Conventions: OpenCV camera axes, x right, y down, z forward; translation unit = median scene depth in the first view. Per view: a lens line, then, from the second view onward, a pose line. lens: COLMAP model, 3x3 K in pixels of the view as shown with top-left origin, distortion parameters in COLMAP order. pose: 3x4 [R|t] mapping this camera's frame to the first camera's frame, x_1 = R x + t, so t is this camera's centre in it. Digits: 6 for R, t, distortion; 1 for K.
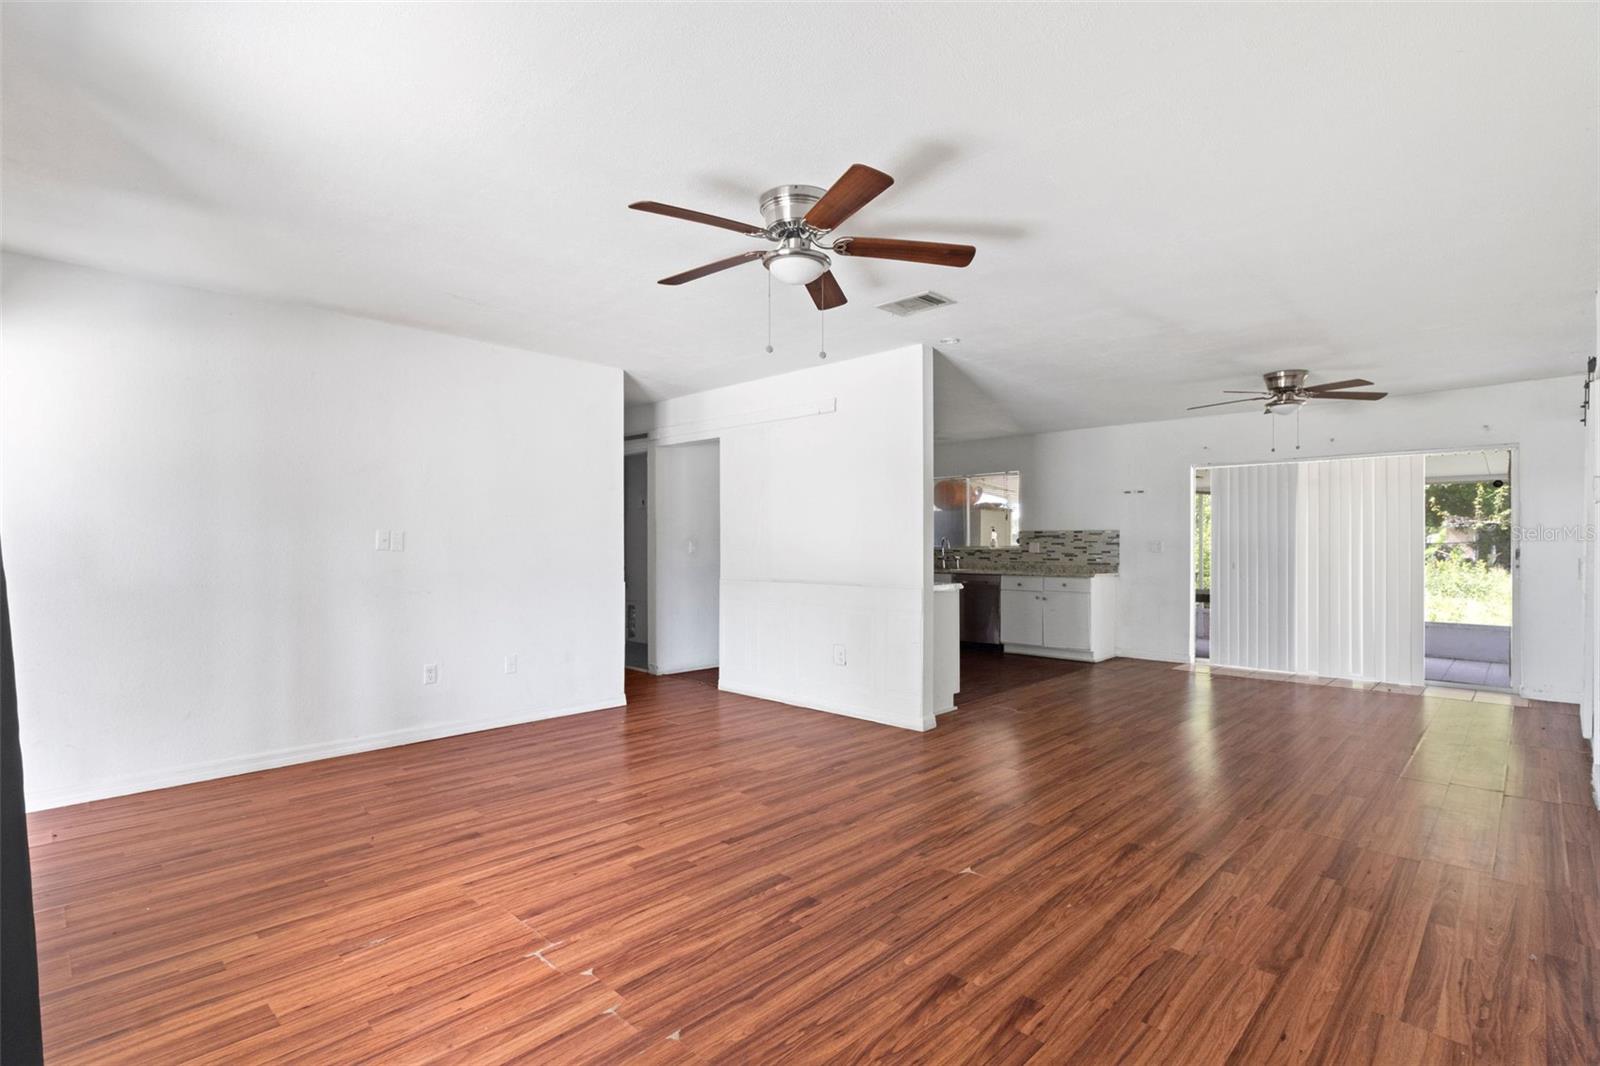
lens RADIAL K [[755.4, 0, 792.2], [0, 755.4, 552.8], [0, 0, 1]] dist [0.005241, 0.001427]
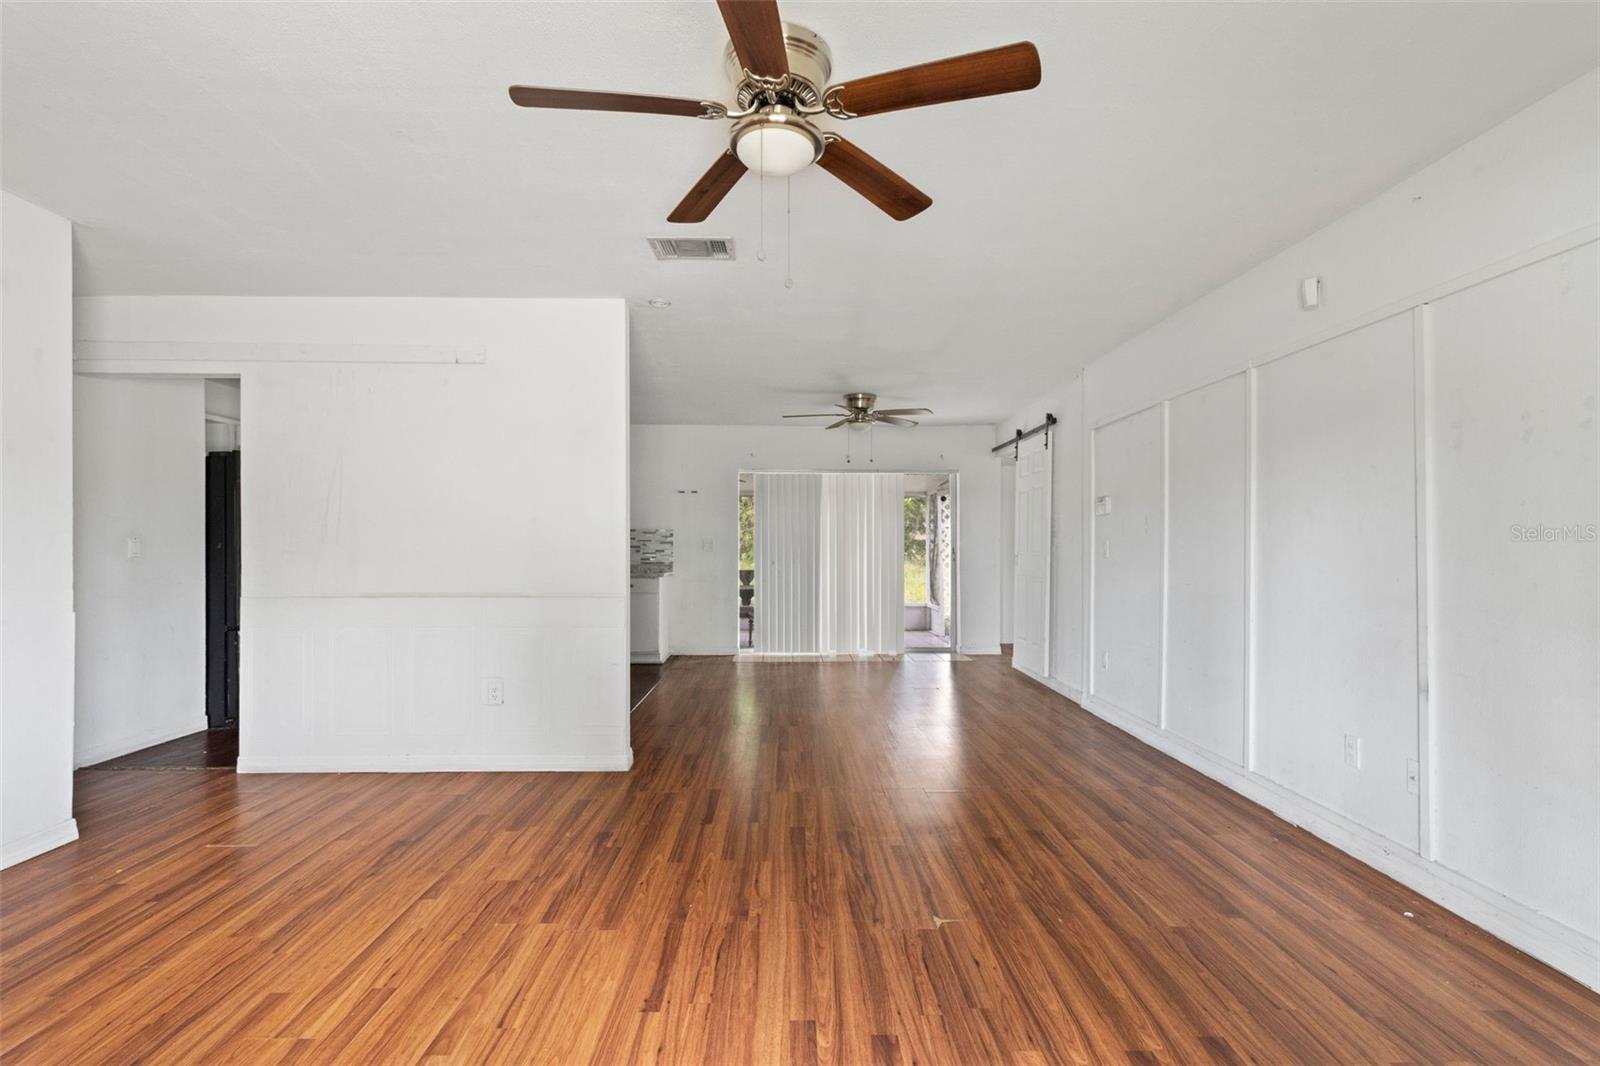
lens RADIAL K [[762.7, 0, 797.2], [0, 762.7, 547.8], [0, 0, 1]] dist [0.003953, 0.001000]
pose [[0.705063, -0.003194, 0.709138, -0.331650], [0.007291, 0.999970, -0.002745, -0.002347], [-0.709107, 0.007106, 0.705065, 0.332507]]
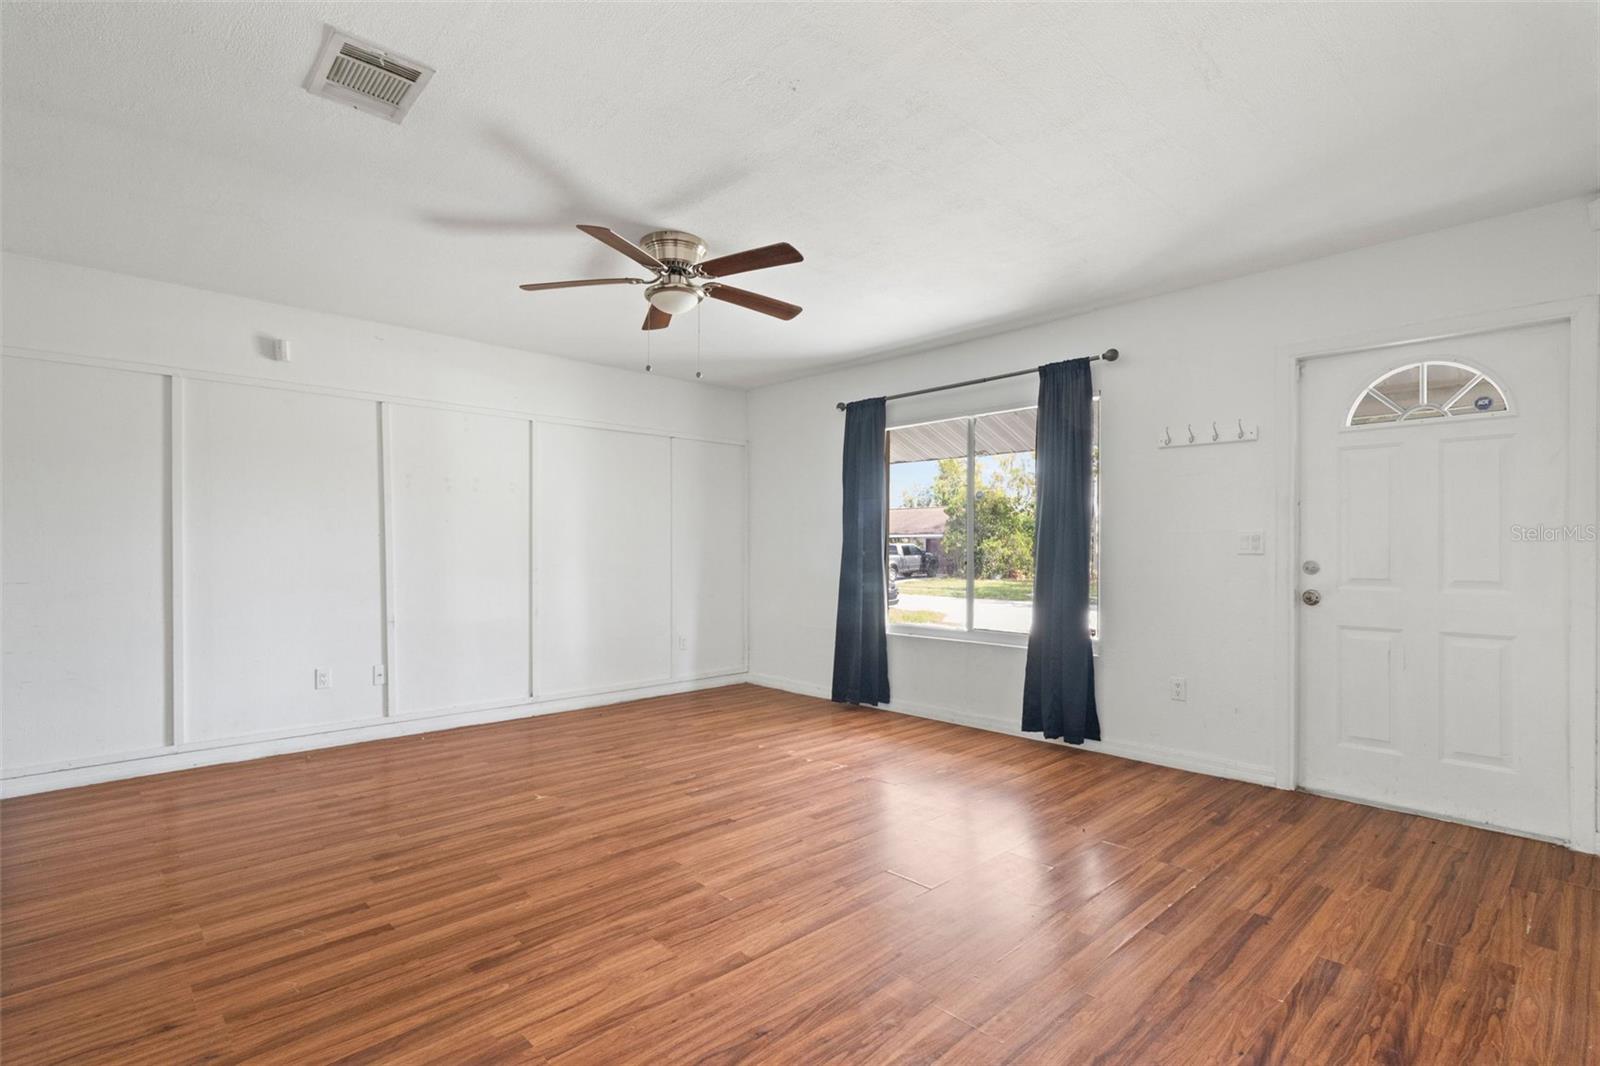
lens RADIAL K [[762.7, 0, 797.2], [0, 762.7, 547.8], [0, 0, 1]] dist [0.003953, 0.001000]
pose [[-0.999314, -0.002258, 0.036958, -0.157745], [-0.001930, 0.999958, 0.008909, -0.002493], [-0.036977, 0.008831, -0.999277, 1.493403]]
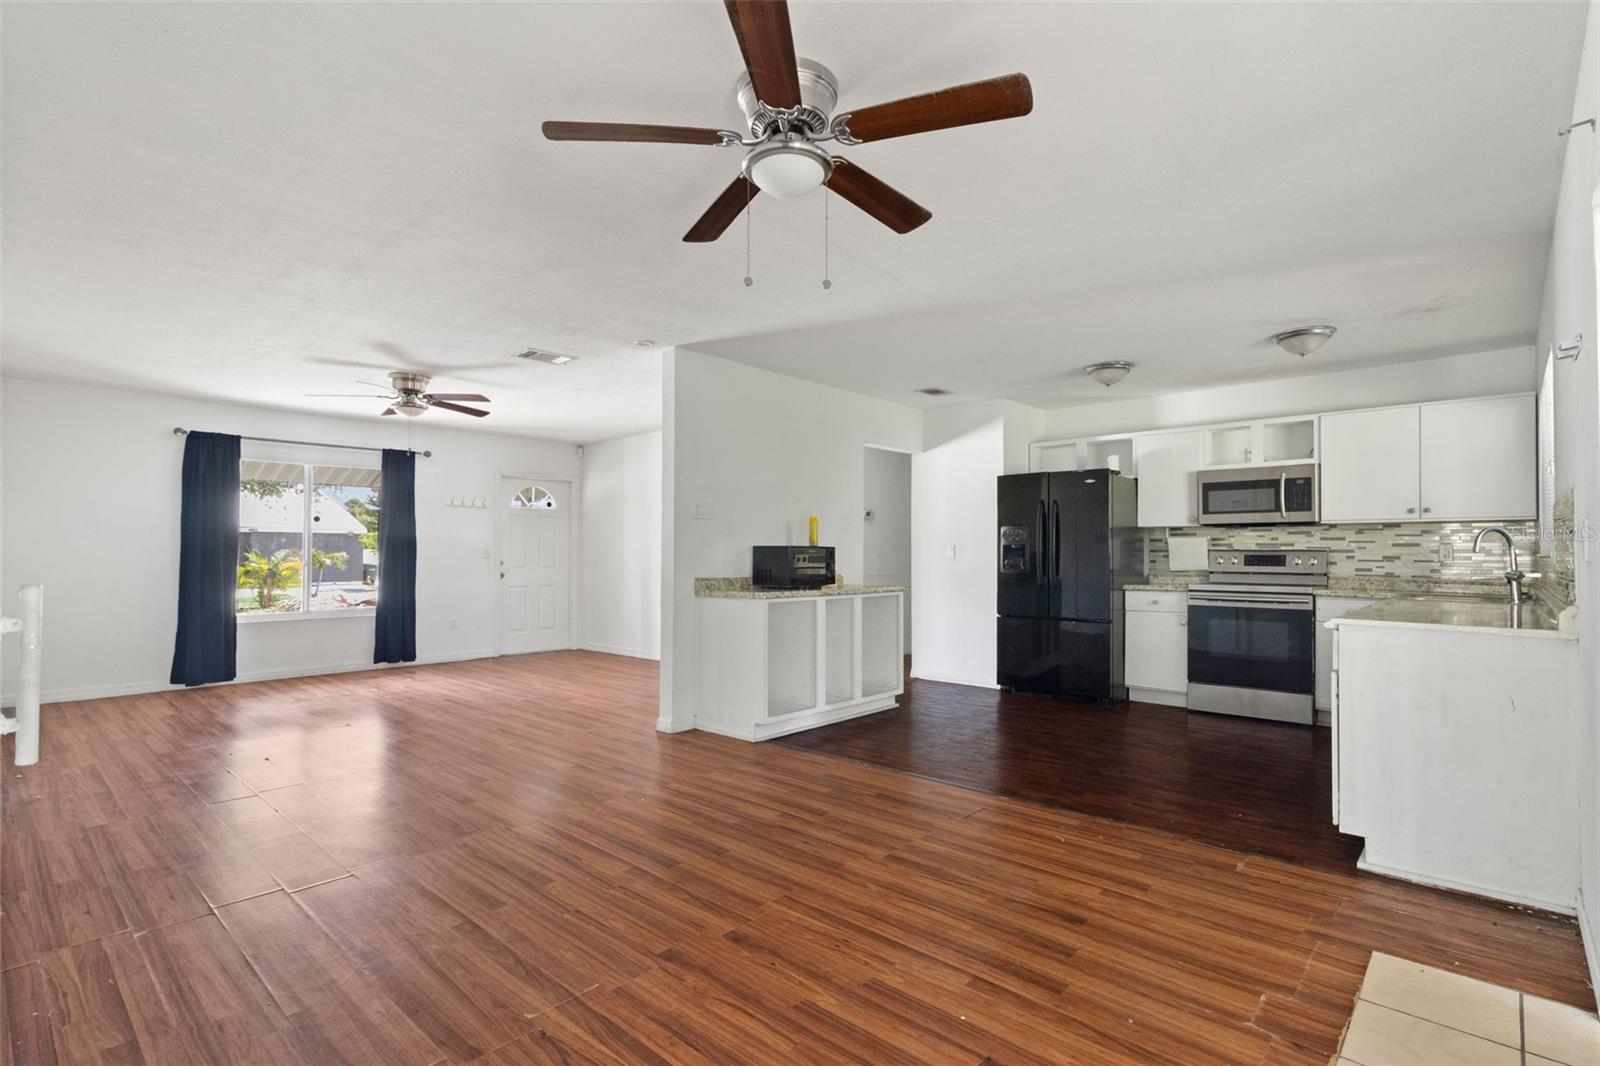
lens RADIAL K [[760.8, 0, 800.6], [0, 760.8, 543.1], [0, 0, 1]] dist [0.000923, 0.000958]
pose [[0.033095, -0.016912, -0.999309, 1.409413], [-0.009970, 0.999801, -0.017251, 0.000280], [0.999402, 0.010534, 0.032920, 1.352644]]
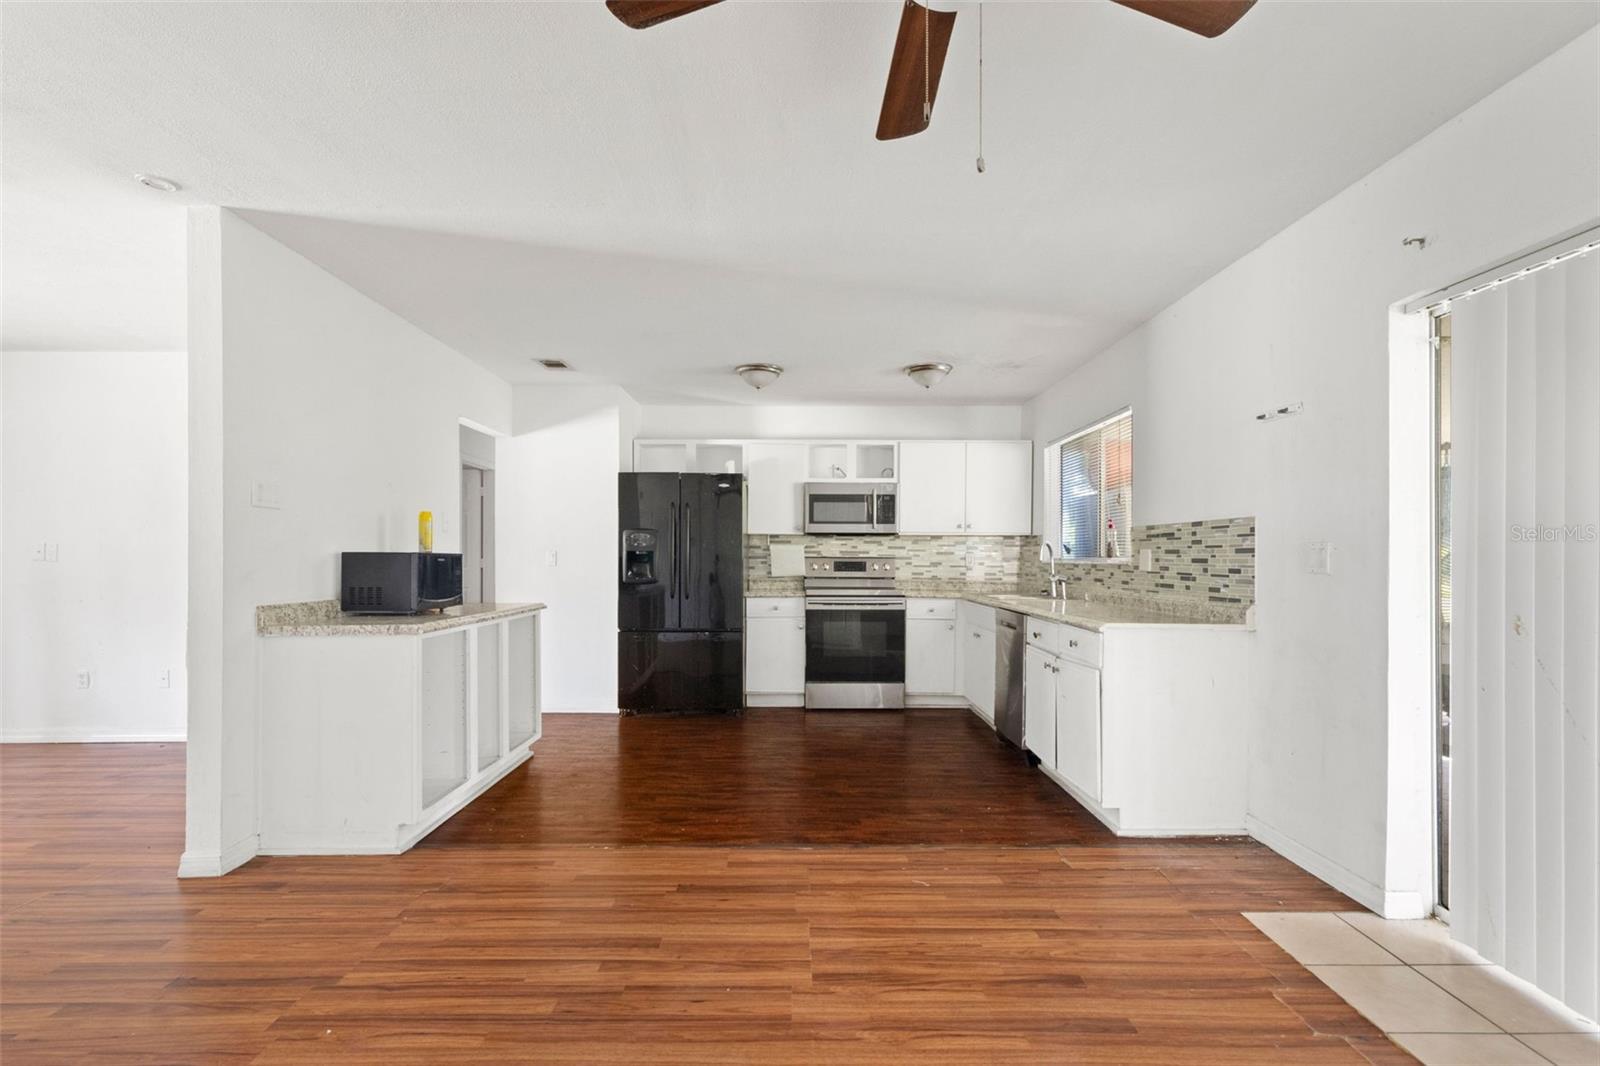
lens RADIAL K [[750.9, 0, 795.0], [0, 750.9, 558.4], [0, 0, 1]] dist [0.003141, 0.001292]
pose [[0.699985, 0.001344, -0.714156, 1.067756], [-0.006508, 0.999969, -0.004498, -0.009058], [0.714127, 0.007796, 0.699972, 1.089350]]
